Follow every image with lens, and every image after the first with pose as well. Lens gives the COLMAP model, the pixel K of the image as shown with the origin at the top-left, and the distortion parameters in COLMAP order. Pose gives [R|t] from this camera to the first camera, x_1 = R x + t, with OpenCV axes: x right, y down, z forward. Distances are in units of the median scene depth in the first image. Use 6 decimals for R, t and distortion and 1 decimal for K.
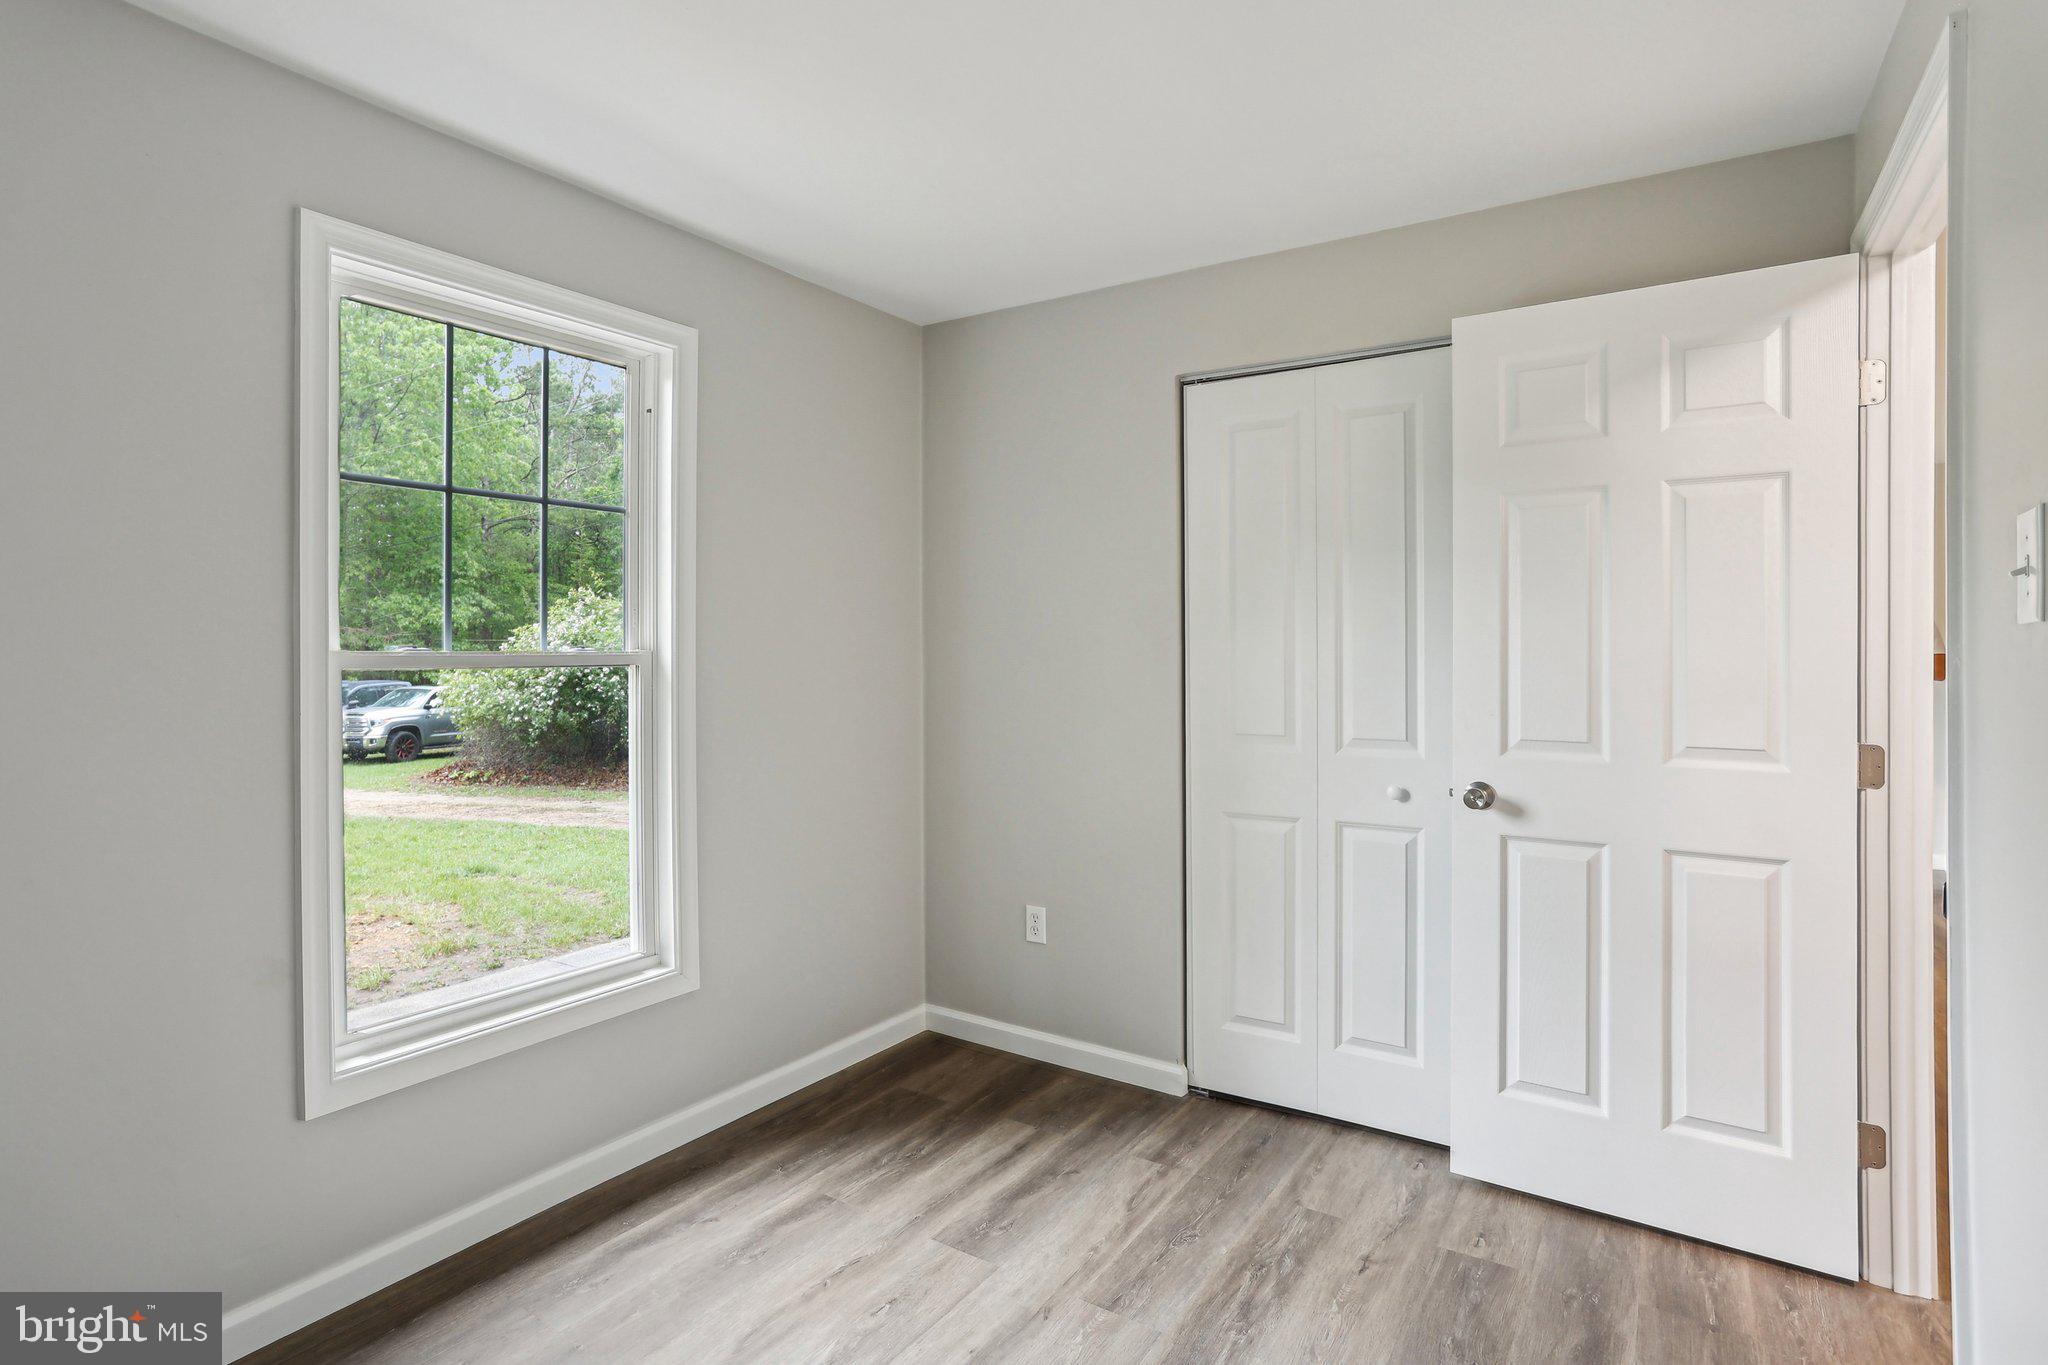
lens RADIAL K [[1021.6, 0, 993.9], [0, 1021.6, 650.8], [0, 0, 1]] dist [-0.074657, 0.029645]
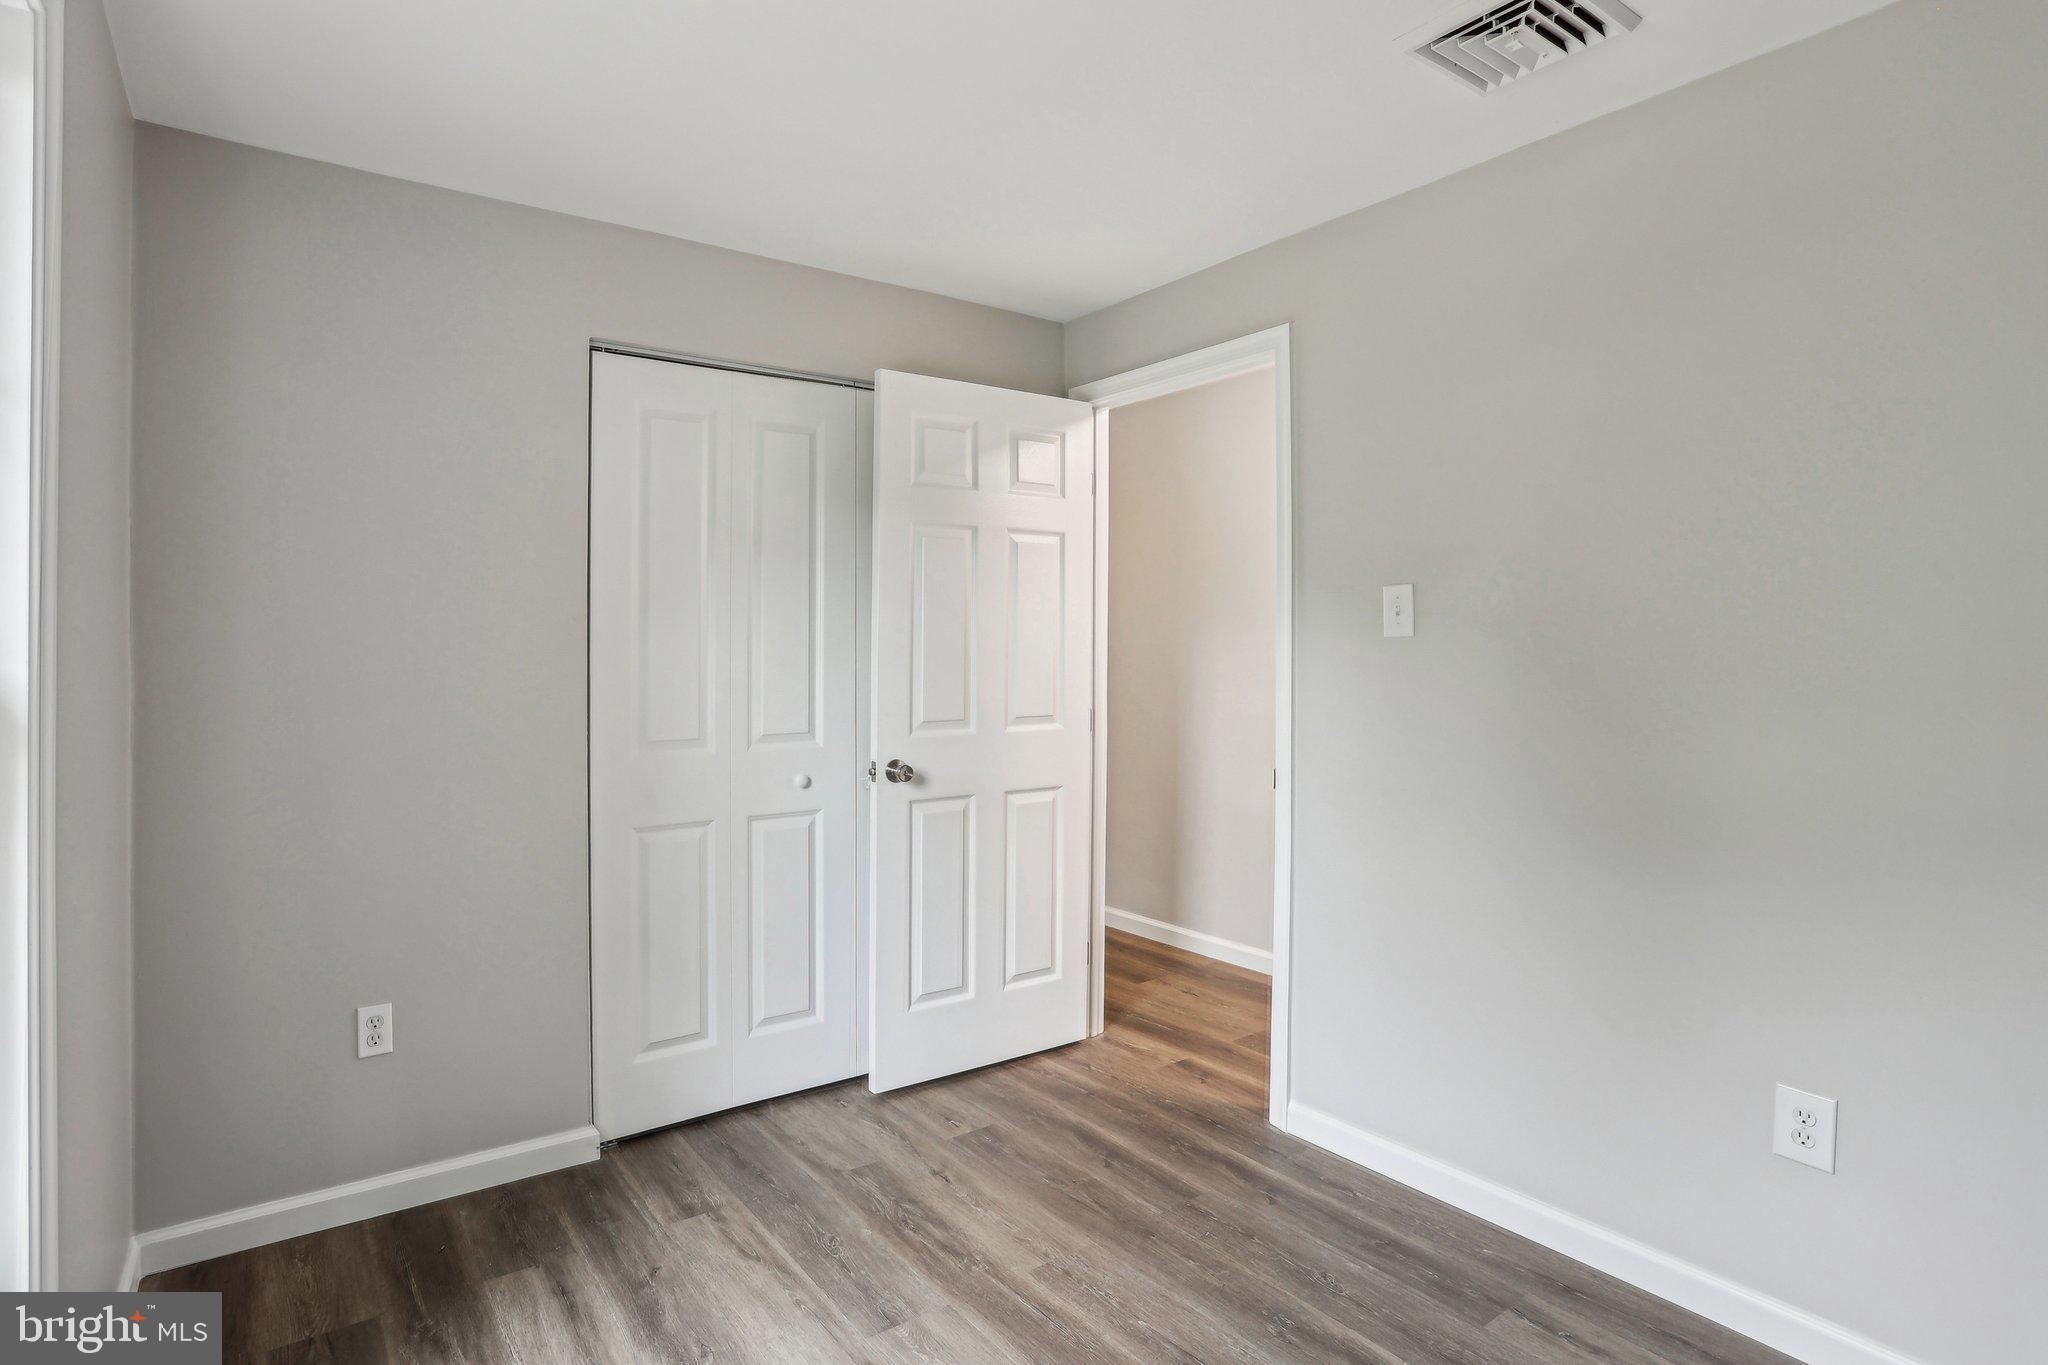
lens RADIAL K [[1021.6, 0, 993.9], [0, 1021.6, 650.8], [0, 0, 1]] dist [-0.074657, 0.029645]
pose [[0.365879, -0.009474, 0.930614, -0.609401], [0.003793, 0.999955, 0.008688, -0.010319], [-0.930655, 0.000351, 0.365899, 0.441348]]
